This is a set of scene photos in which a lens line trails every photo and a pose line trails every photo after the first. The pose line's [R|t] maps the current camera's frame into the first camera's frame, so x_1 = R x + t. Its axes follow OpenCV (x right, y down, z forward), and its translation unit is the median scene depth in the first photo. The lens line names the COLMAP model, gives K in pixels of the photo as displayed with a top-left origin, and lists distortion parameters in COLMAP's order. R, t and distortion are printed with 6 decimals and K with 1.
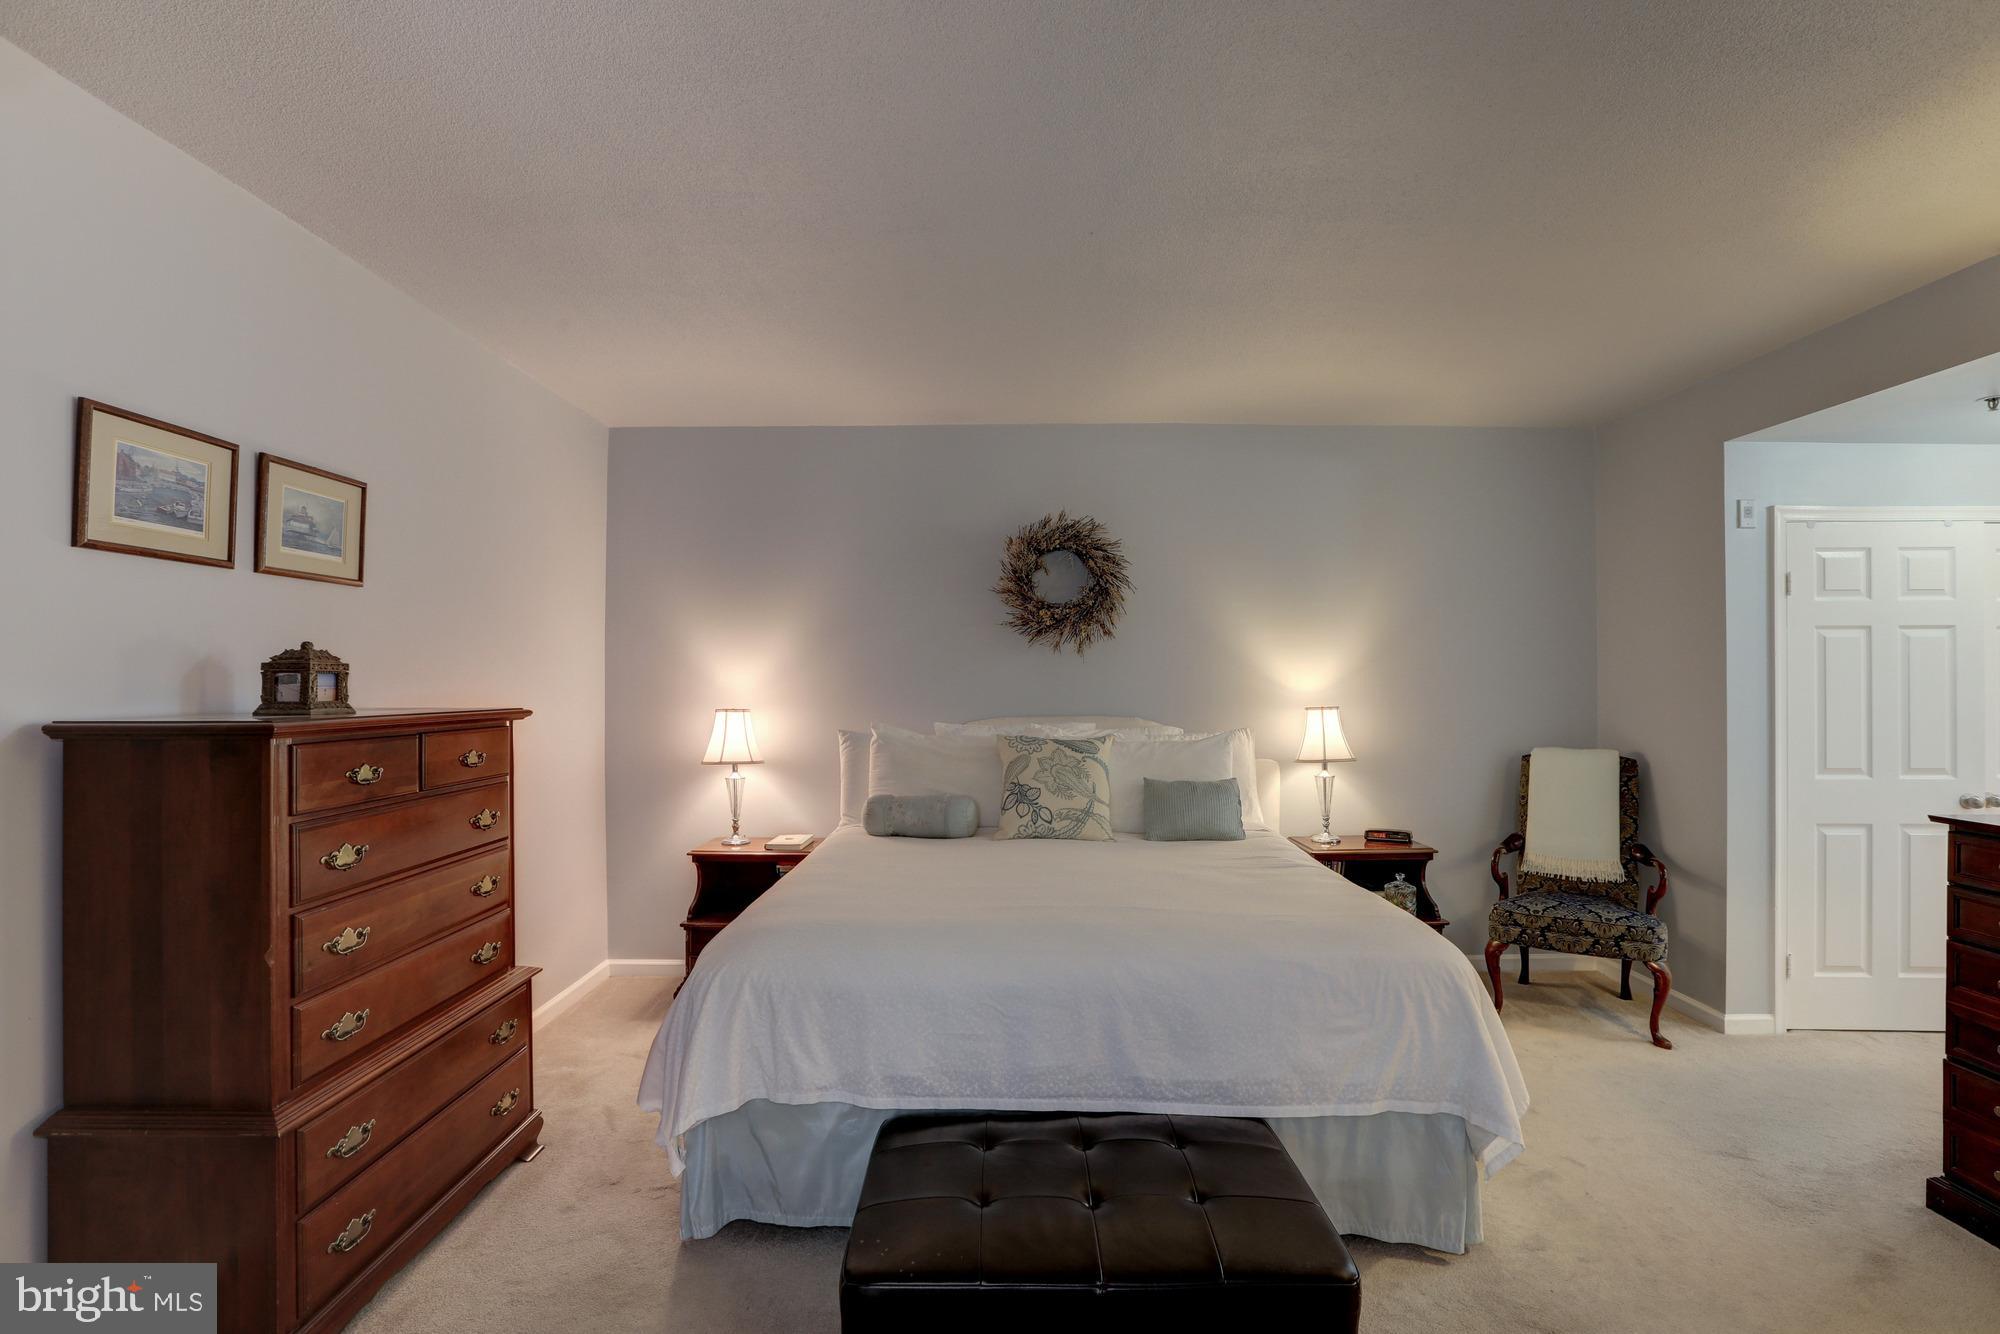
lens RADIAL K [[902.0, 0, 1000.0], [0, 902.0, 667.0], [0, 0, 1]] dist [-0.048491, 0.009610]
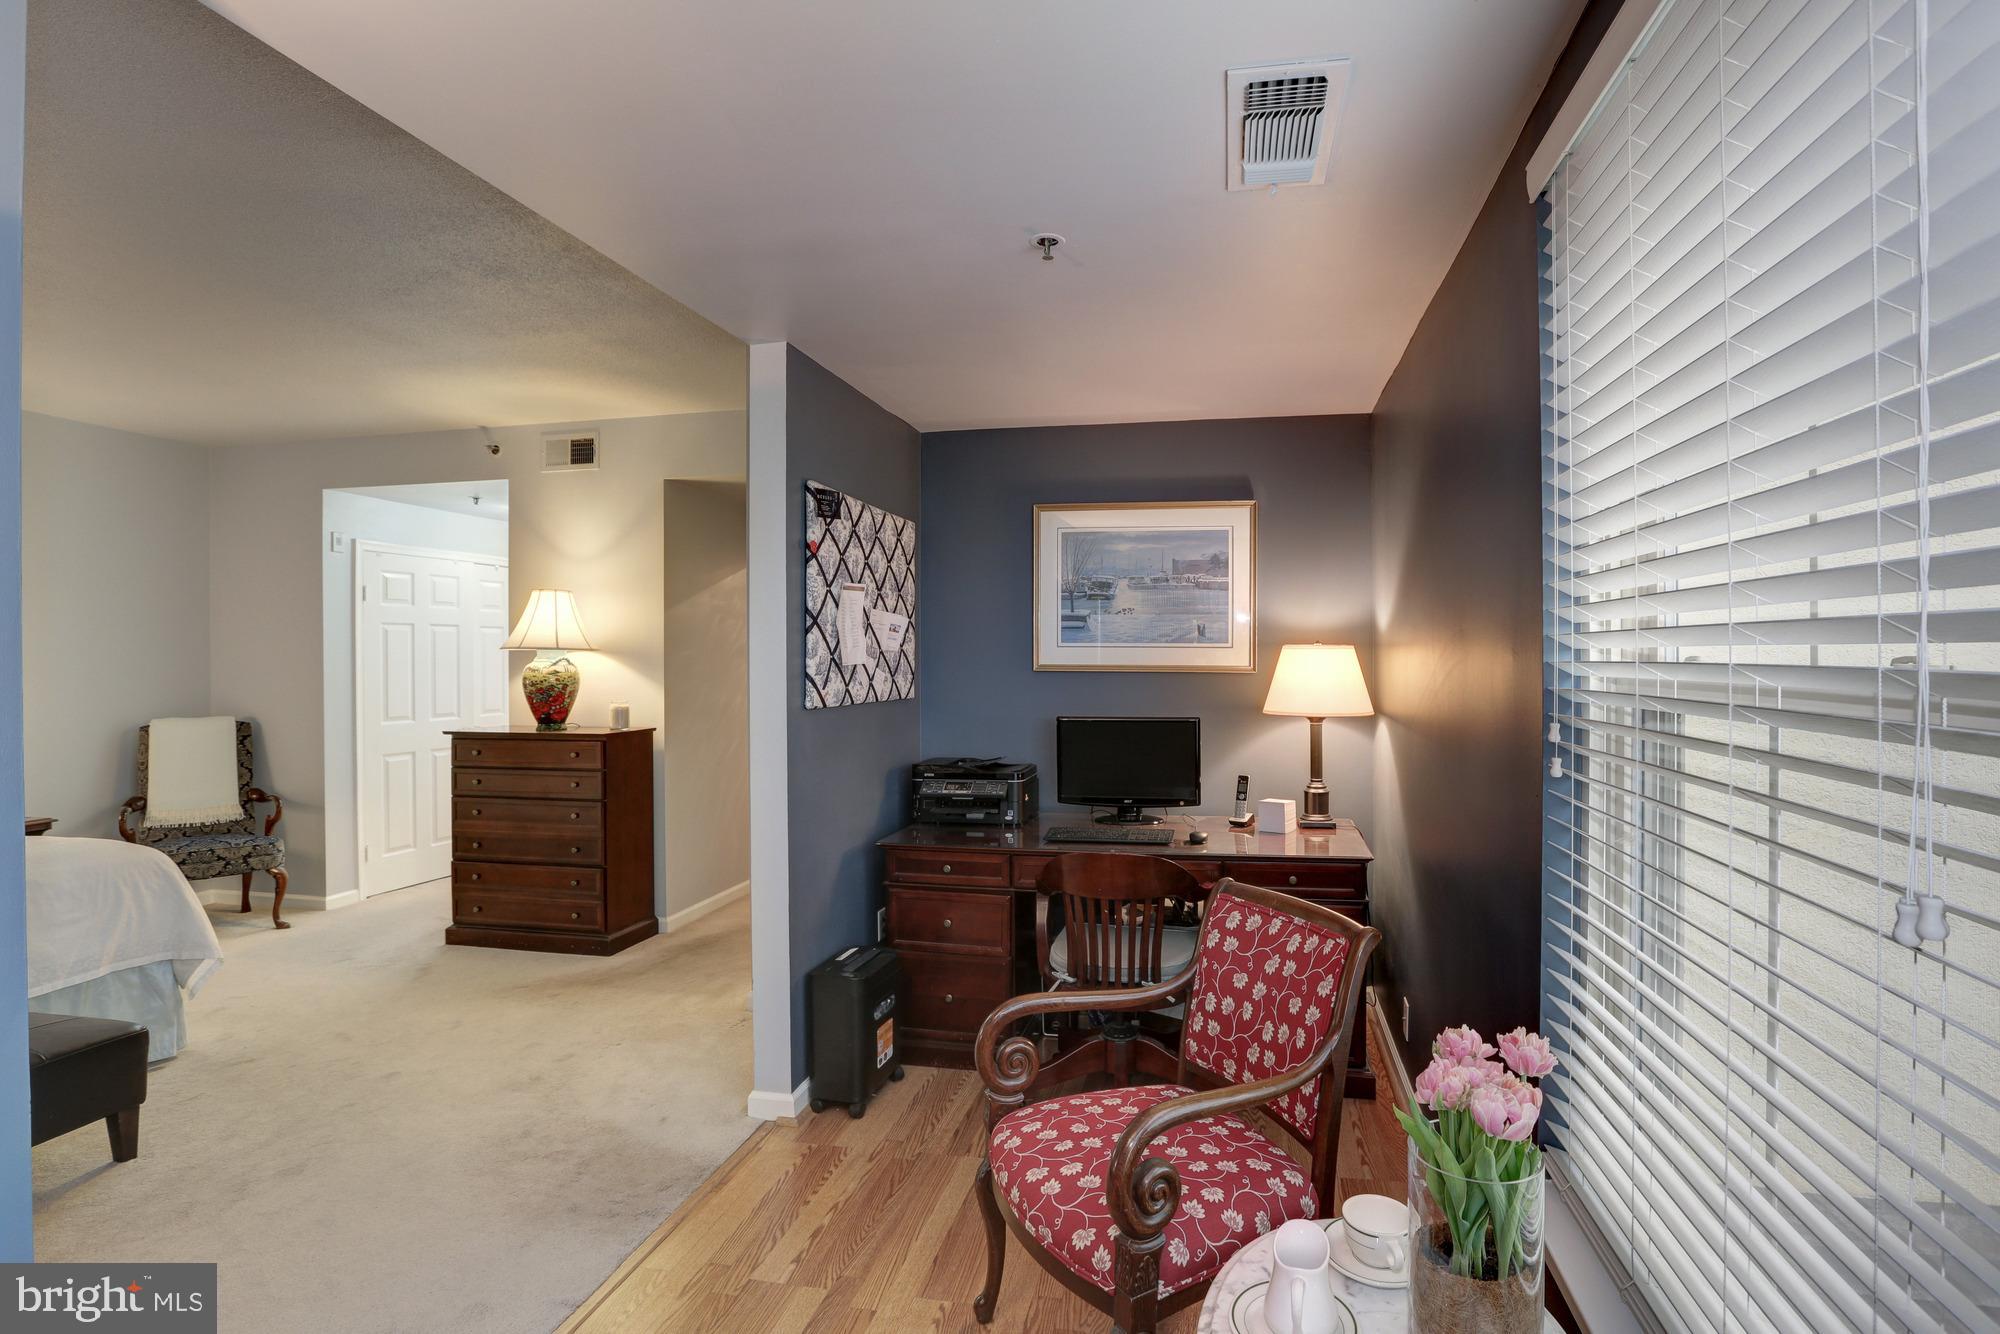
lens RADIAL K [[917.2, 0, 1000.0], [0, 917.2, 667.0], [0, 0, 1]] dist [-0.033275, 0.017343]
pose [[0.206966, -0.012634, 0.978267, -0.367582], [-0.008478, 0.999856, 0.014706, -0.002338], [-0.978311, -0.011337, 0.206829, -0.363654]]
